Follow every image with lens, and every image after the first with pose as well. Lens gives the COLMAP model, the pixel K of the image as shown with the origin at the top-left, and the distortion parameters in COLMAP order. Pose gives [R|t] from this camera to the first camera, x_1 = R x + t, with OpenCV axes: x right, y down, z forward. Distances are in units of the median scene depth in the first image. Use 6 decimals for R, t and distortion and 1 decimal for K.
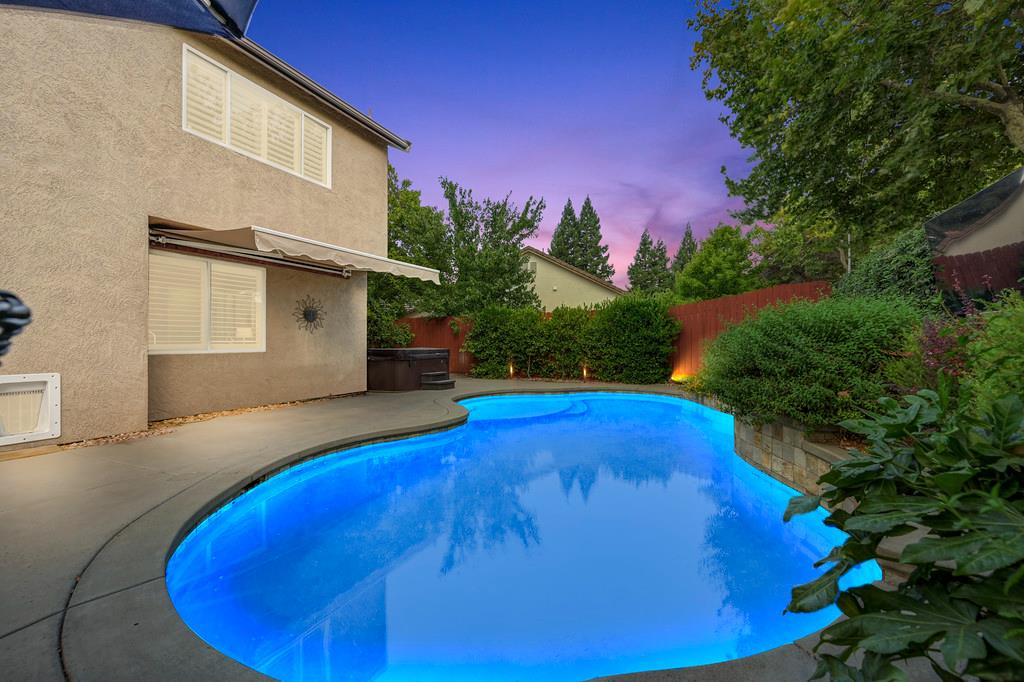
lens RADIAL K [[405.5, 0, 511.6], [0, 405.5, 342.4], [0, 0, 1]] dist [-0.004806, 0.001265]
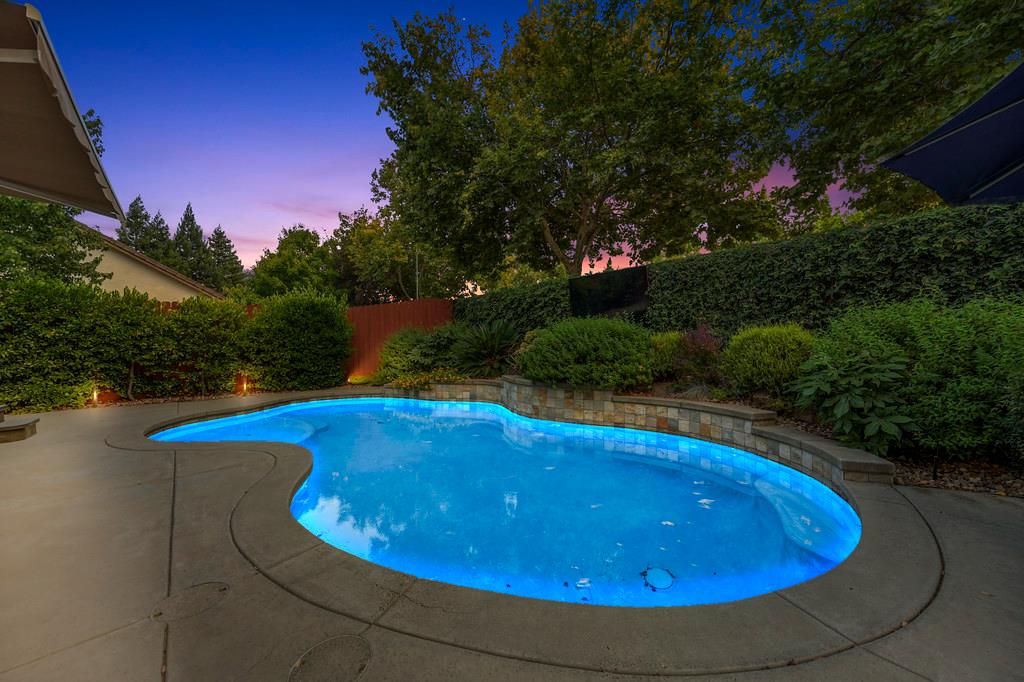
lens RADIAL K [[405.5, 0, 517.6], [0, 405.5, 344.5], [0, 0, 1]] dist [-0.004806, 0.001265]
pose [[0.378286, -0.000942, 0.925688, -0.559740], [0.006462, 0.999978, -0.001624, 0.005791], [-0.925666, 0.006596, 0.378283, 0.350507]]
